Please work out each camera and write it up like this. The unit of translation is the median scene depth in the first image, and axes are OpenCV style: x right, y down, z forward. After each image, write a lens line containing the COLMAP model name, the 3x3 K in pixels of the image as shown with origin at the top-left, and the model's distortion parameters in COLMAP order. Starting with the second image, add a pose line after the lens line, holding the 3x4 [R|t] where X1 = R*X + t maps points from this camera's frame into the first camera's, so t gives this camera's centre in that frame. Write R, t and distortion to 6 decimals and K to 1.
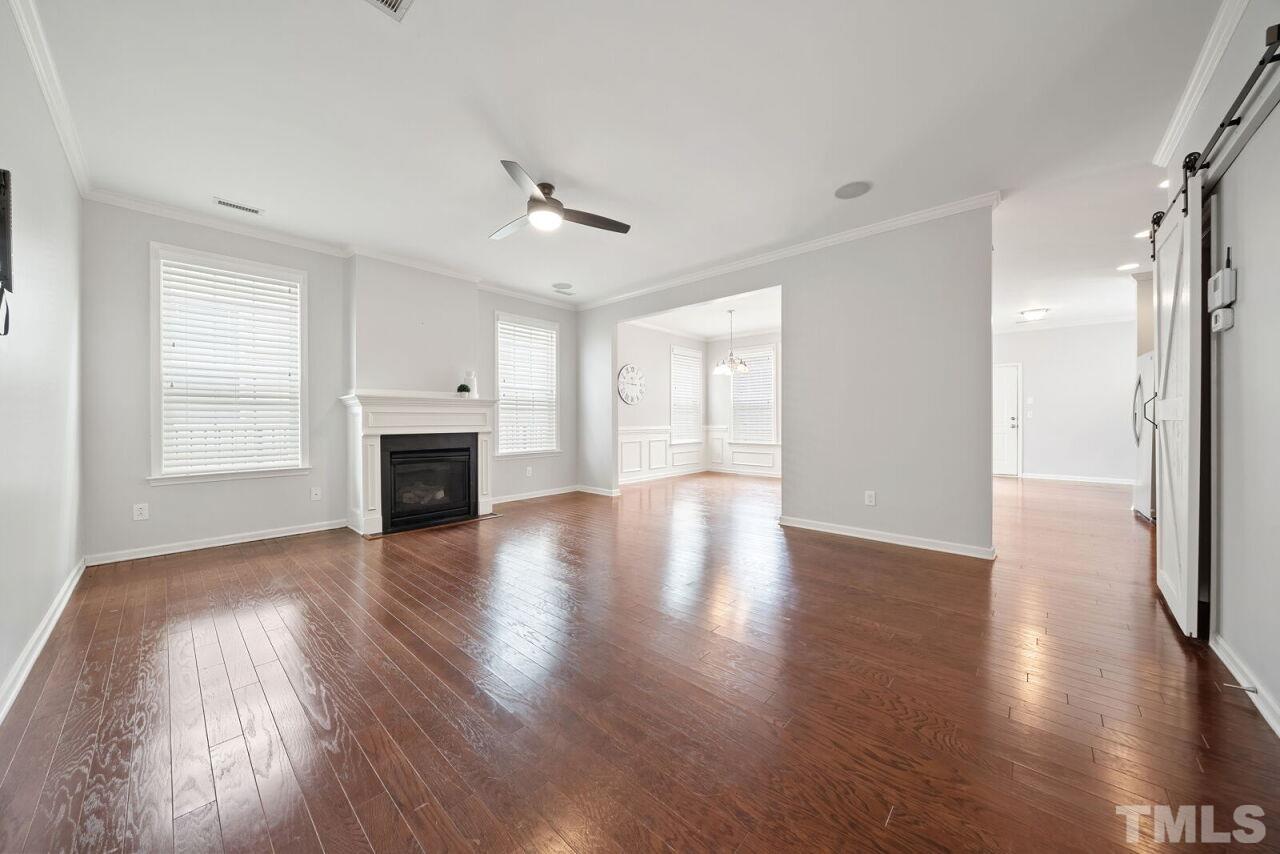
lens RADIAL K [[442.5, 0, 637.9], [0, 442.5, 417.9], [0, 0, 1]] dist [0.001797, 0.000060]
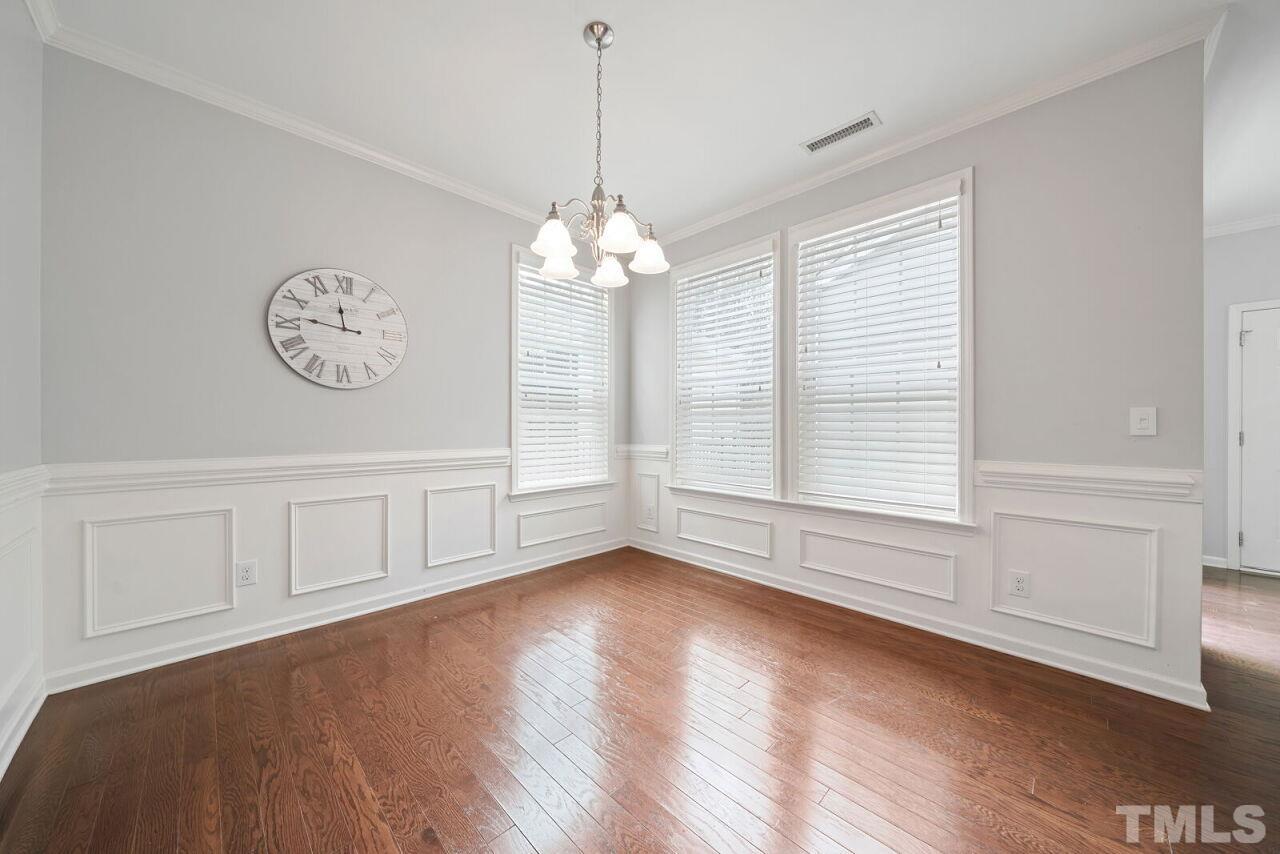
lens RADIAL K [[442.5, 0, 636.6], [0, 442.5, 425.5], [0, 0, 1]] dist [0.001797, 0.000060]
pose [[0.998543, 0.008713, -0.053253, 0.249594], [-0.008345, 0.999940, 0.007124, -0.007364], [0.053312, -0.006669, 0.998556, 0.735812]]
